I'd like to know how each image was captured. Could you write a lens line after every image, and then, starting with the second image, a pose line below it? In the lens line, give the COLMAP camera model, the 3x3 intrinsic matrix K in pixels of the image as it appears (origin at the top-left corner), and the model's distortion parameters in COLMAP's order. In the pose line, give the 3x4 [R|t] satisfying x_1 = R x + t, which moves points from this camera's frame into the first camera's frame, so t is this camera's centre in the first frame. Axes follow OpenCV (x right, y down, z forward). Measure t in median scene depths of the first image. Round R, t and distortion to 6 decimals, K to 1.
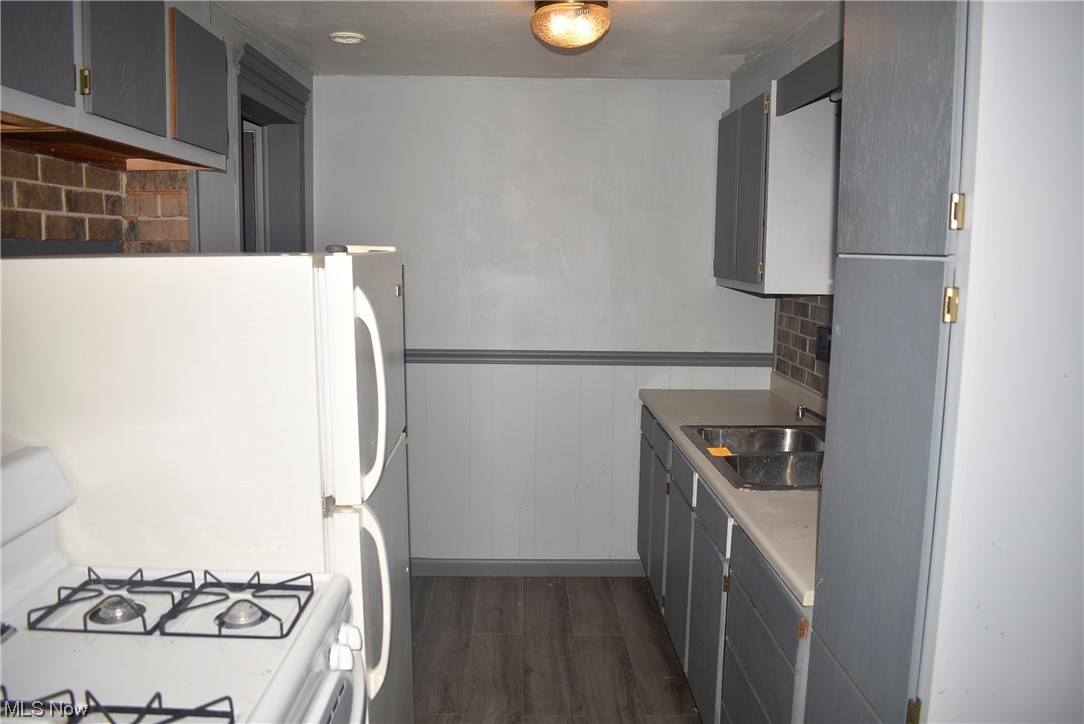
lens RADIAL K [[843.4, 0, 542.0], [0, 843.4, 362.0], [0, 0, 1]] dist [-0.088356, -0.002784]
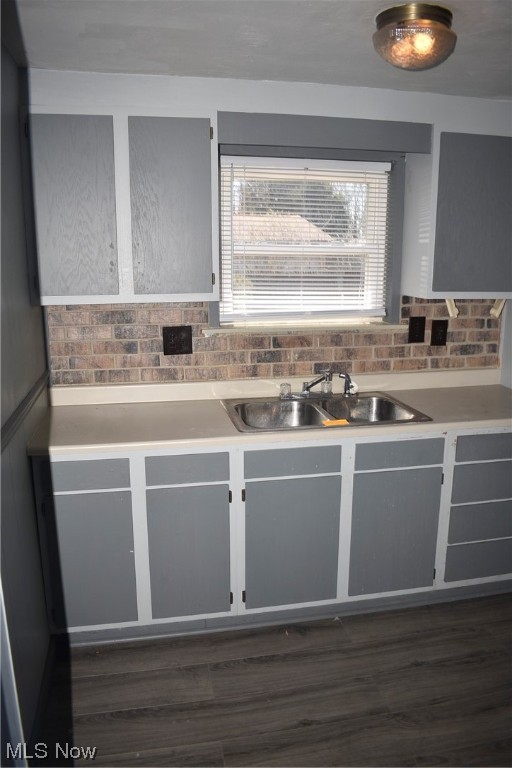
lens RADIAL K [[597.6, 0, 256.0], [0, 597.6, 384.0], [0, 0, 1]] dist [-0.088356, -0.002784]
pose [[-0.181004, -0.217264, 0.959184, -0.534983], [0.129413, 0.961551, 0.242221, -0.159050], [-0.974931, 0.167974, -0.145928, 1.055839]]
